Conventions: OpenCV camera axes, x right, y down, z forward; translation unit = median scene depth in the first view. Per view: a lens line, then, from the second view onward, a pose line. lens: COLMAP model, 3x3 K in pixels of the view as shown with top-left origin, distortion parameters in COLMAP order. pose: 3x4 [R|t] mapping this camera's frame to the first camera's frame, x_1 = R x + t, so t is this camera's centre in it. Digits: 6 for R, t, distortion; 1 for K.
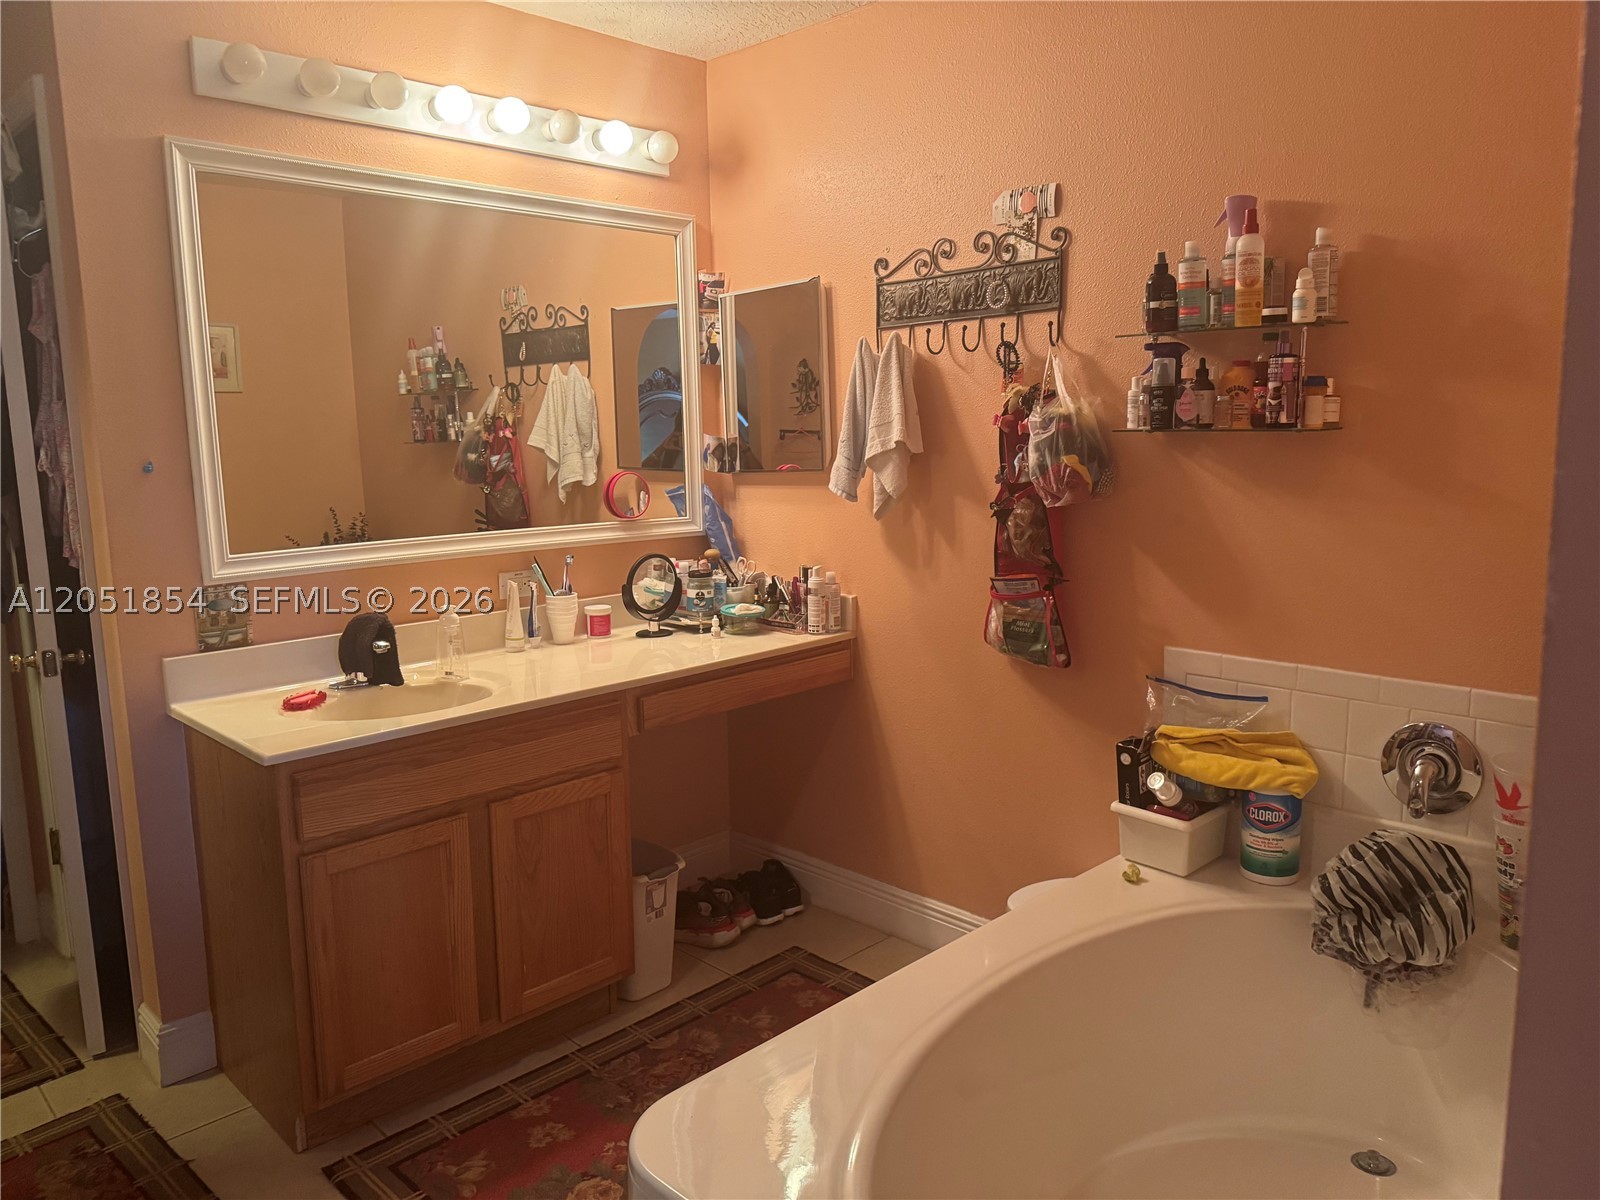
lens RADIAL K [[1125.5, 0, 810.9], [0, 1125.5, 595.1], [0, 0, 1]] dist [0.074782, -0.092620]
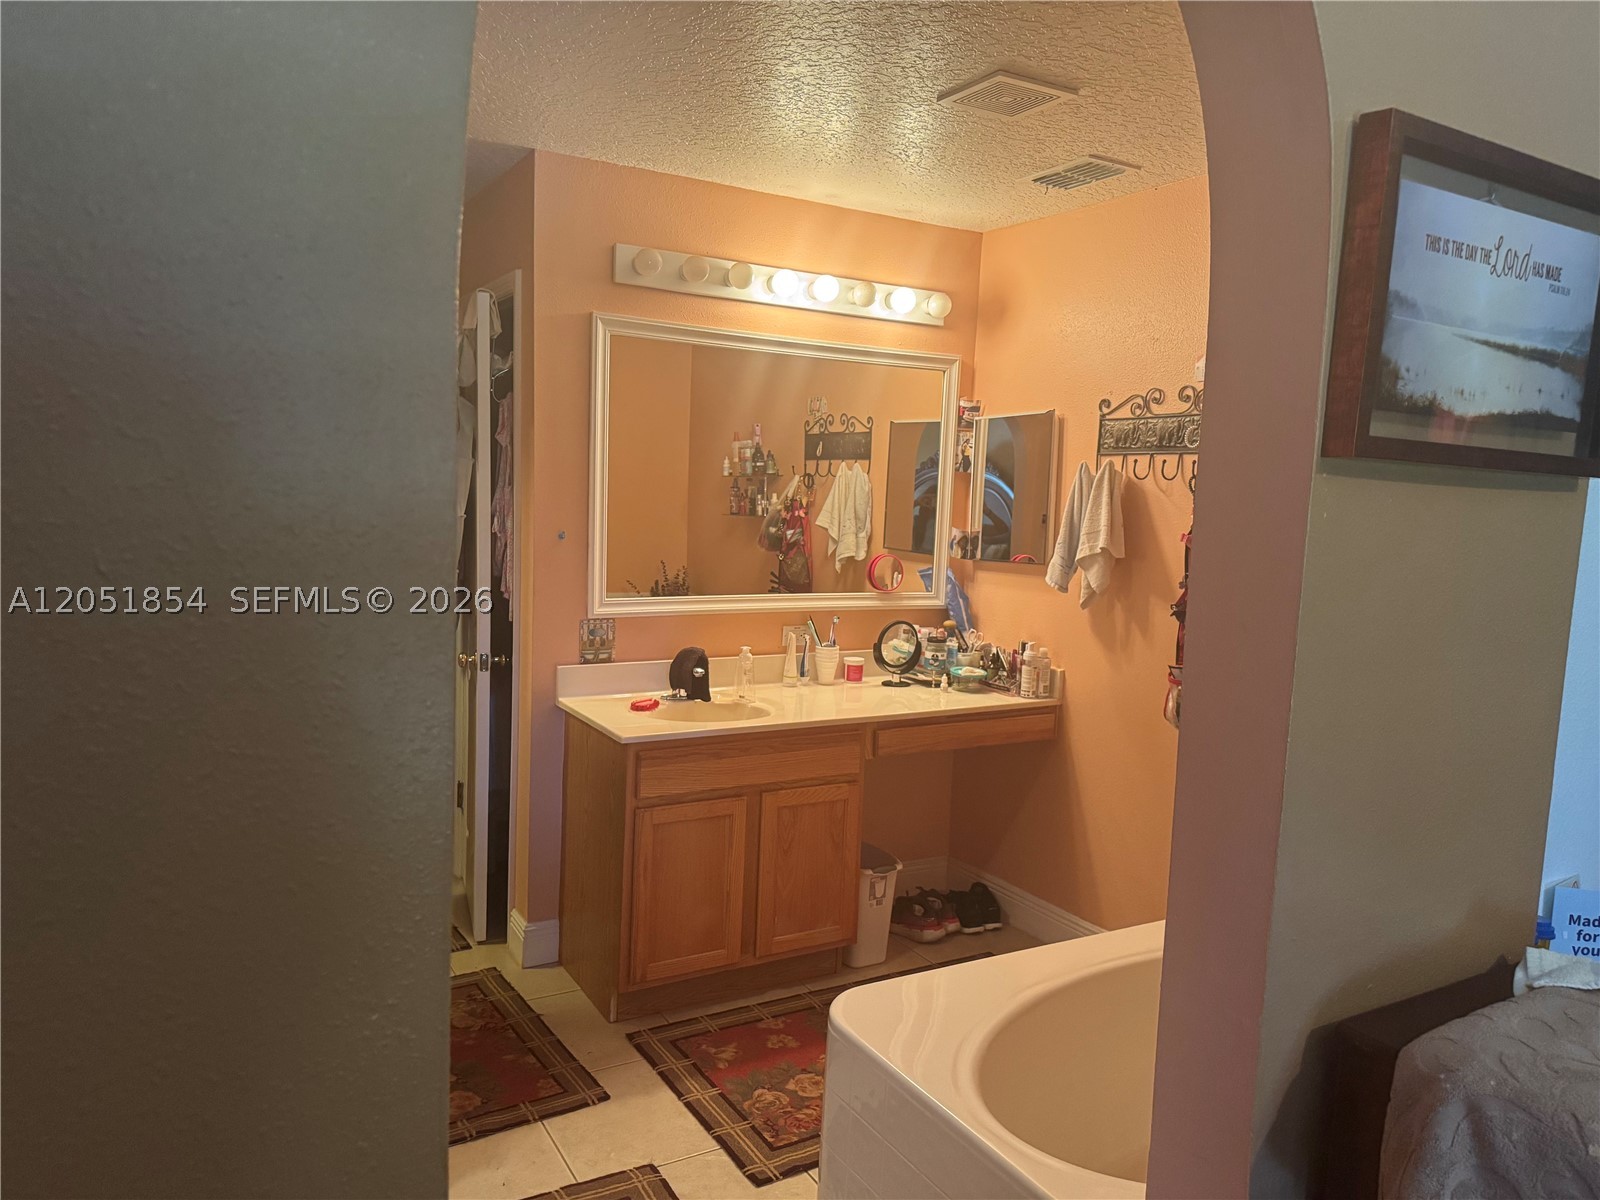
lens RADIAL K [[1125.5, 0, 807.0], [0, 1125.5, 609.1], [0, 0, 1]] dist [0.074782, -0.092620]
pose [[0.965148, 0.082104, -0.248493, 0.079861], [-0.092916, 0.995157, -0.032076, 0.000306], [0.244656, 0.054047, 0.968102, -0.282864]]
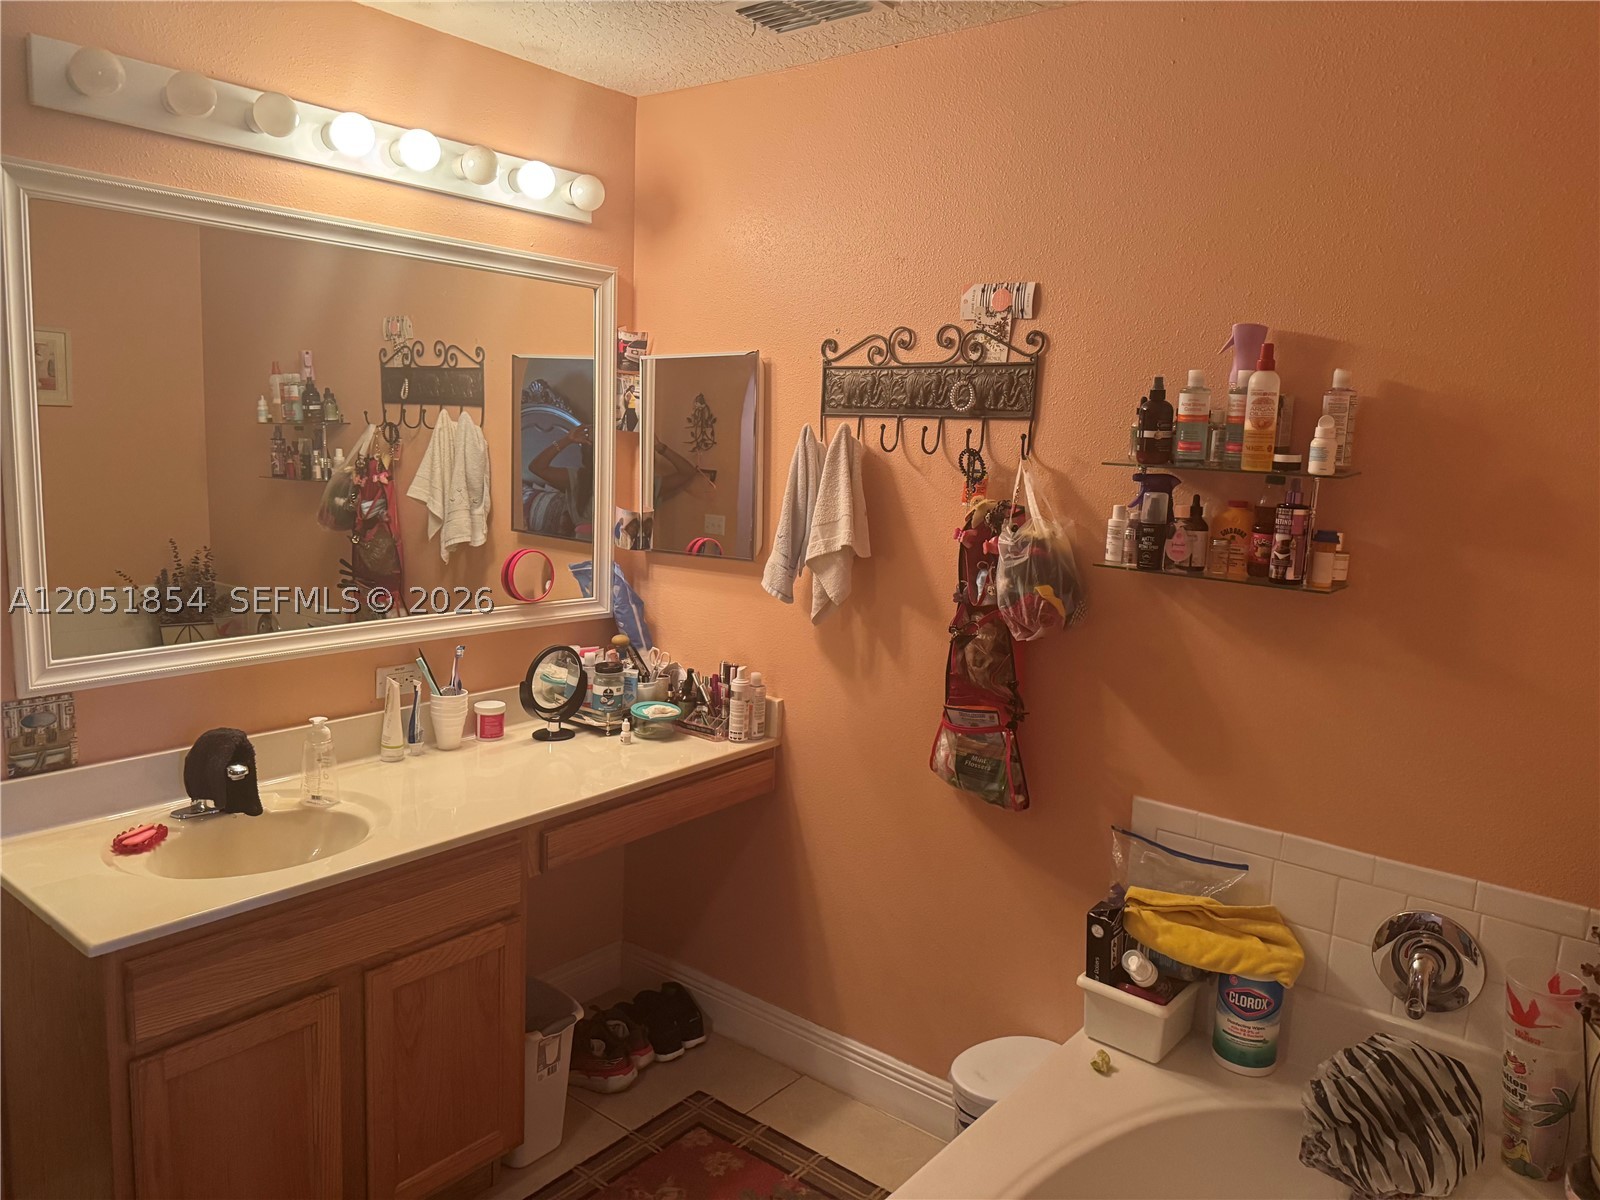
lens RADIAL K [[1125.5, 0, 791.4], [0, 1125.5, 594.3], [0, 0, 1]] dist [0.074782, -0.092620]
pose [[0.993021, 0.041968, 0.110221, -0.064443], [-0.041755, 0.999119, -0.004243, -0.093191], [-0.110302, -0.000389, 0.993898, 0.107406]]
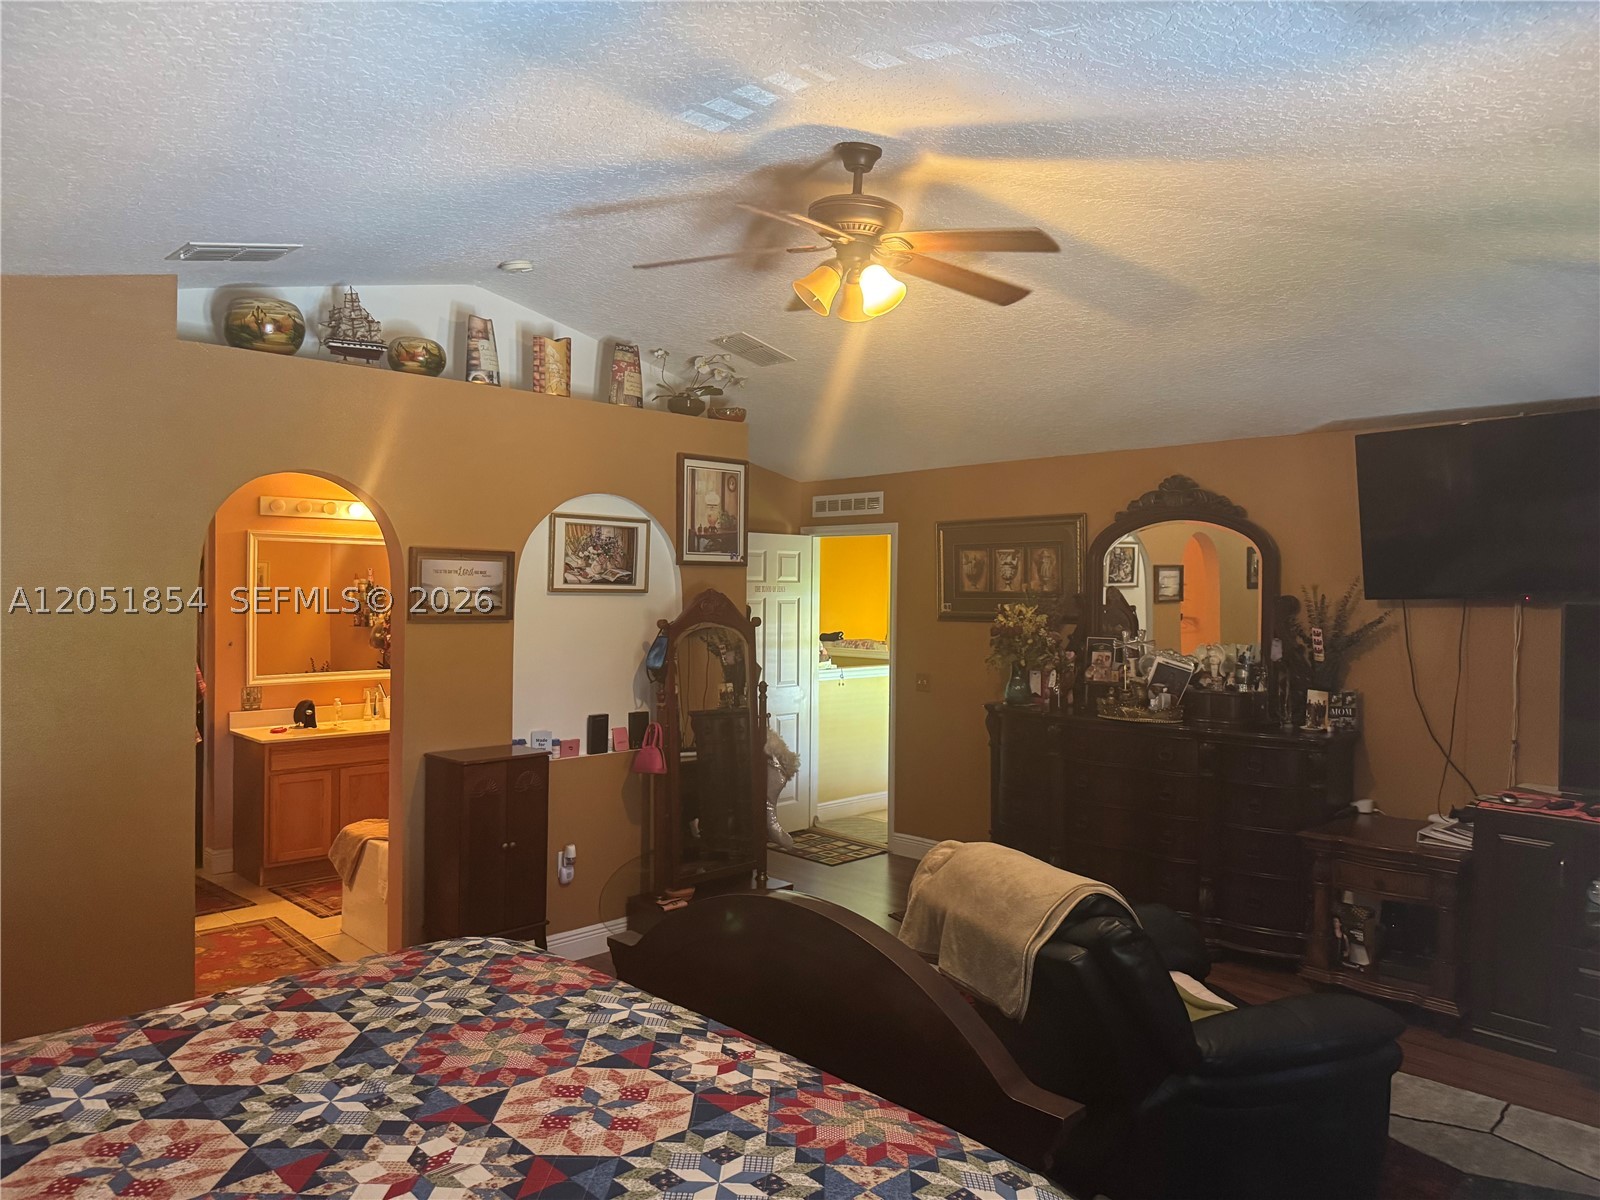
lens RADIAL K [[1125.5, 0, 808.0], [0, 1125.5, 606.8], [0, 0, 1]] dist [0.074782, -0.092620]
pose [[0.999333, 0.032552, -0.016565, 0.778874], [-0.034401, 0.991254, -0.127403, 0.093322], [0.012273, 0.127888, 0.991713, -1.568013]]
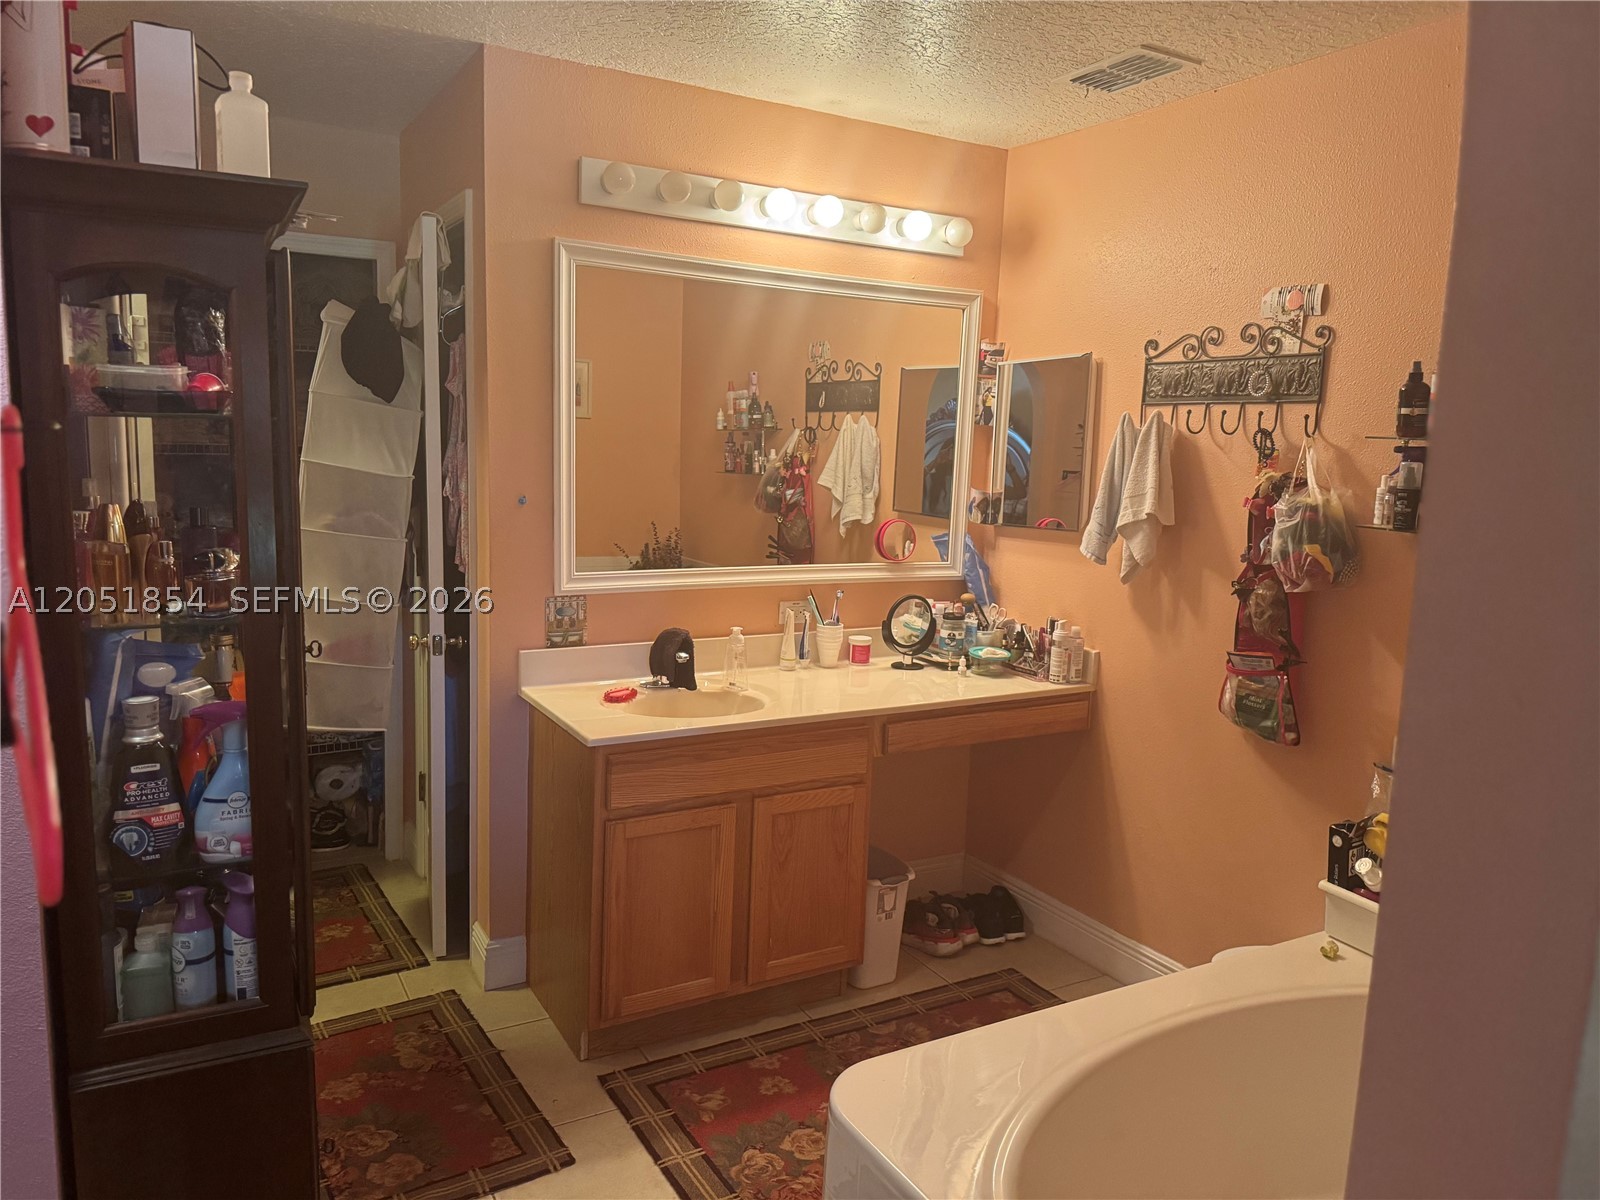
lens RADIAL K [[1125.5, 0, 806.1], [0, 1125.5, 607.4], [0, 0, 1]] dist [0.074782, -0.092620]
pose [[0.963707, 0.091219, -0.250893, 0.042922], [-0.091908, 0.995727, 0.008992, -0.028618], [0.250641, 0.014394, 0.967973, -0.120223]]
